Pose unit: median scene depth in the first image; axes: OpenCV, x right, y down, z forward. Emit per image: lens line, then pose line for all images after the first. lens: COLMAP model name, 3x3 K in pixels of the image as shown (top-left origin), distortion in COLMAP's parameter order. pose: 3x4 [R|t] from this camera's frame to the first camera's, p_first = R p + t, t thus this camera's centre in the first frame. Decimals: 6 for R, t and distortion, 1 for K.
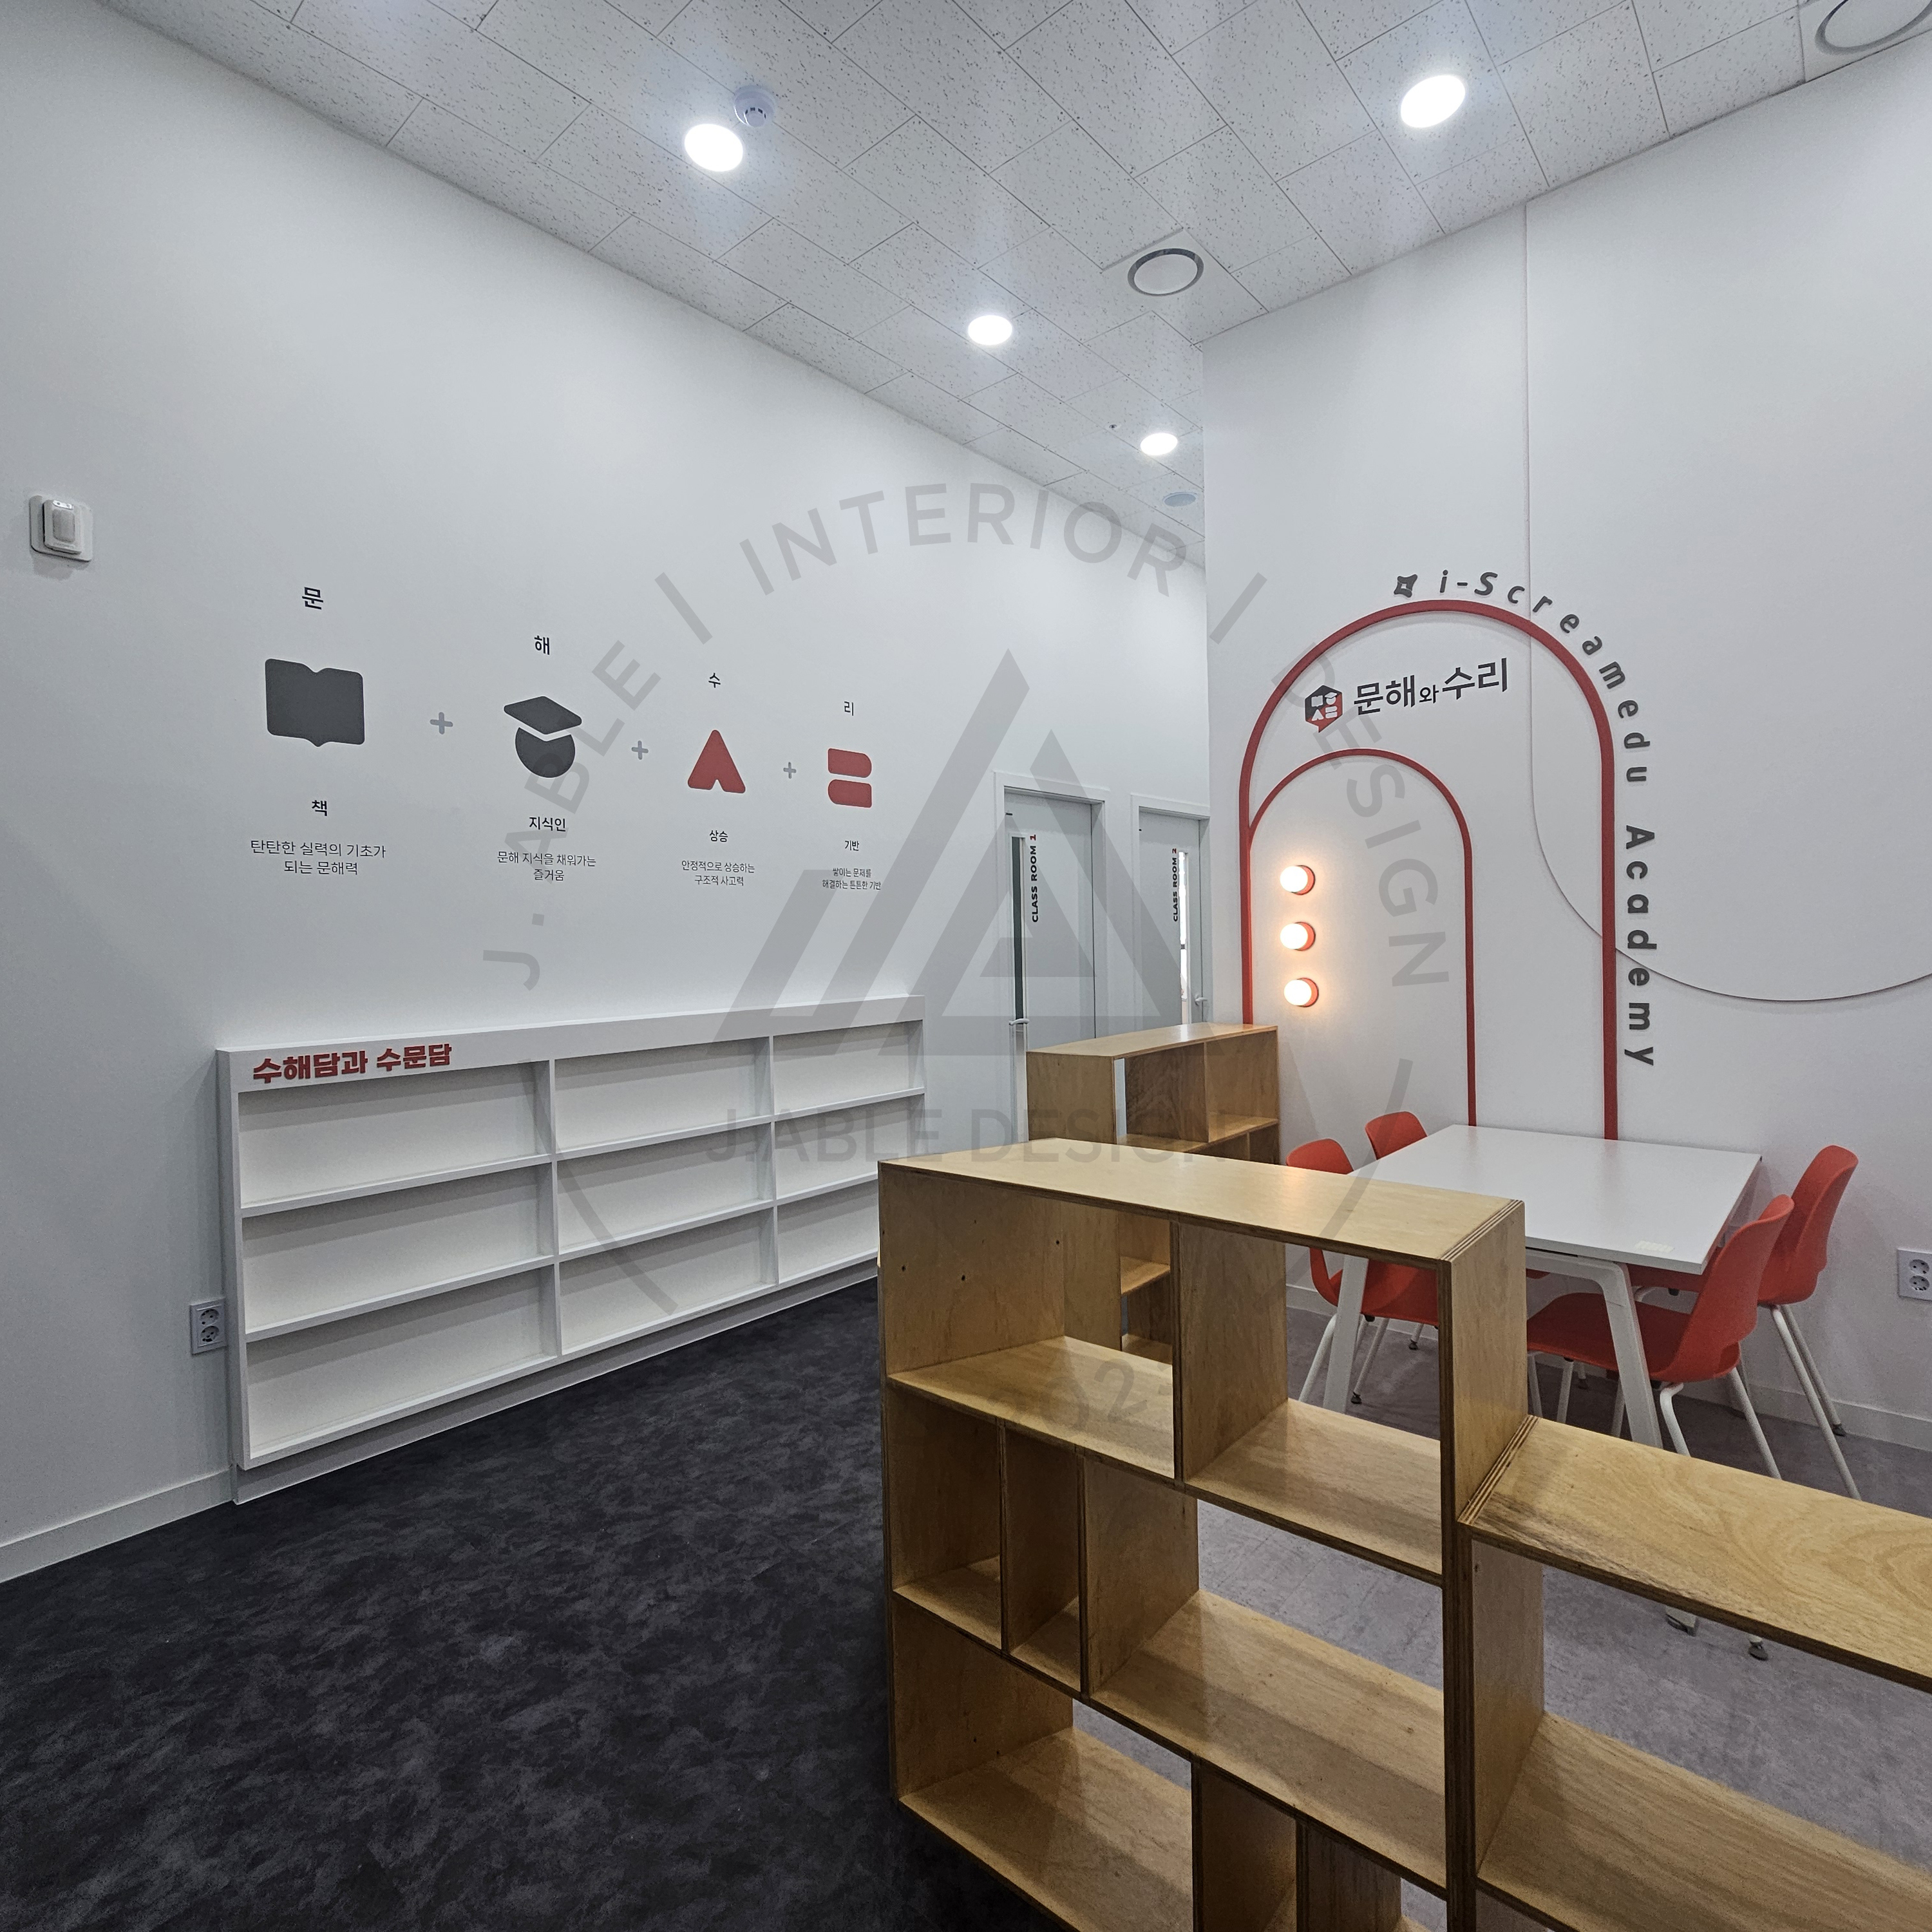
lens RADIAL K [[1049.3, 0, 970.2], [0, 1049.3, 959.3], [0, 0, 1]] dist [0.001693, -0.000836]
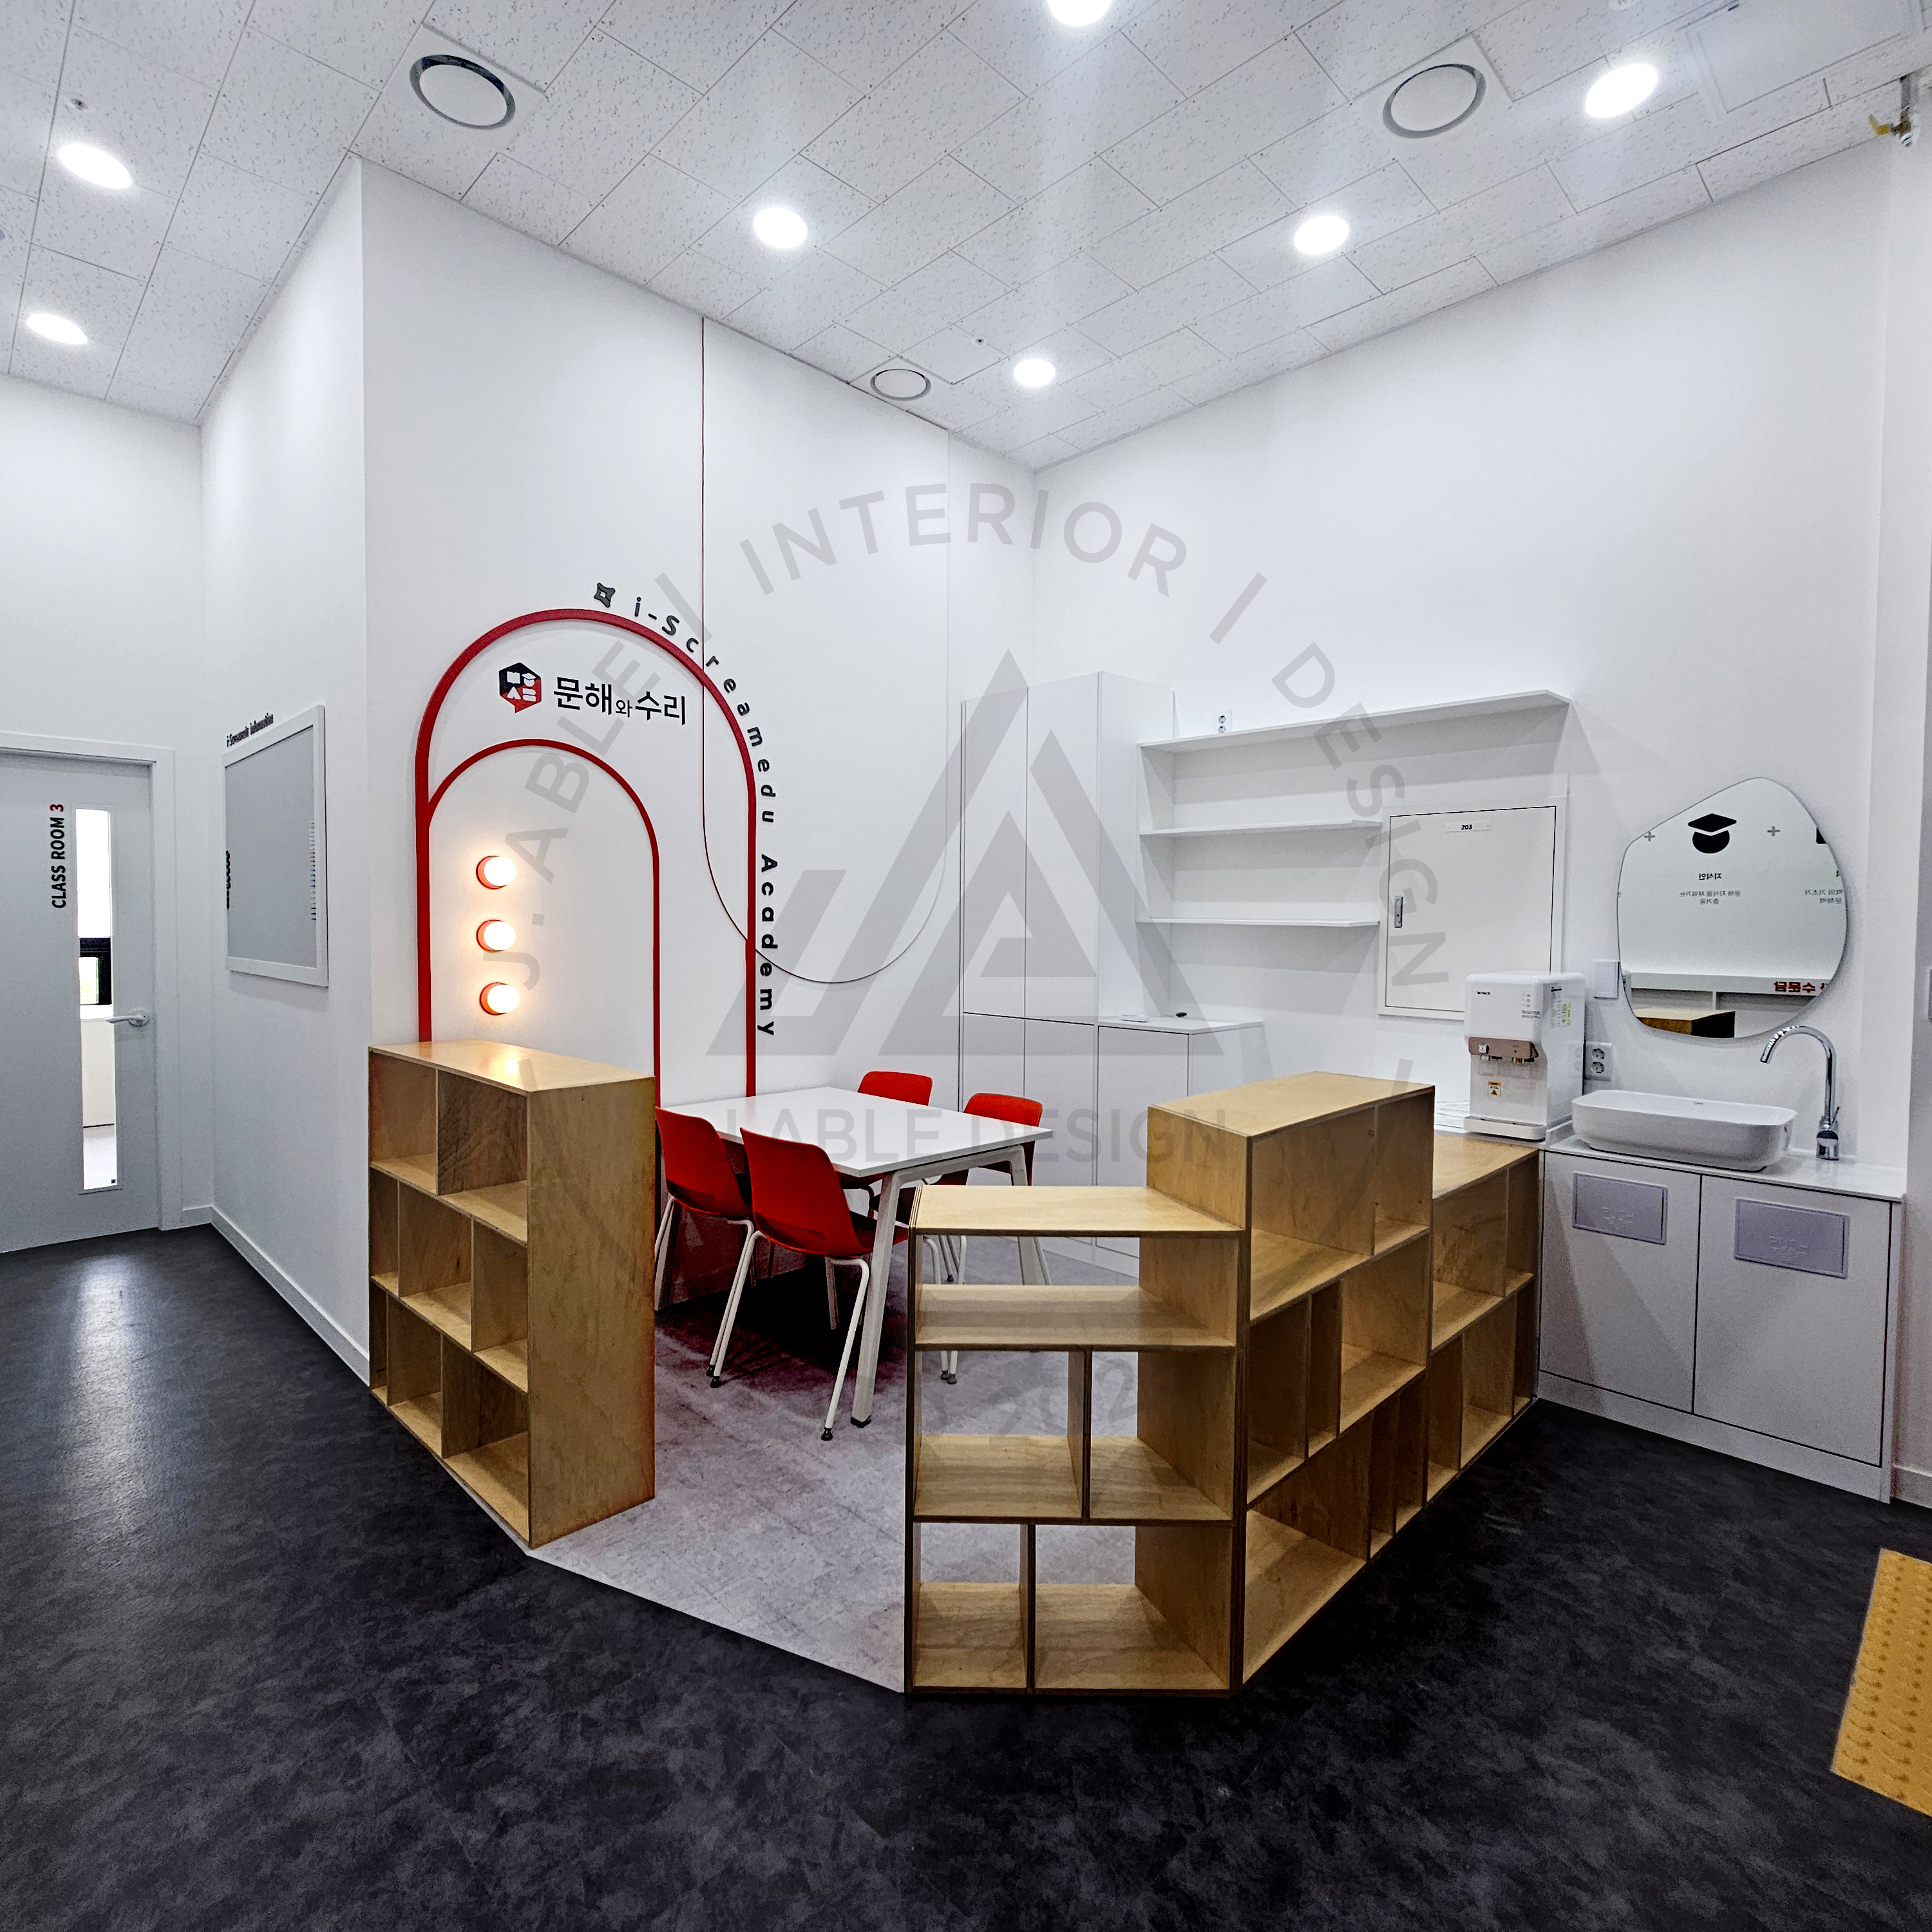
lens RADIAL K [[1049.3, 0, 972.5], [0, 1049.3, 959.4], [0, 0, 1]] dist [0.001693, -0.000836]
pose [[0.069144, -0.014845, 0.997496, -0.646092], [0.012057, 0.999829, 0.014044, -0.011087], [-0.997534, 0.011056, 0.069311, 0.632219]]
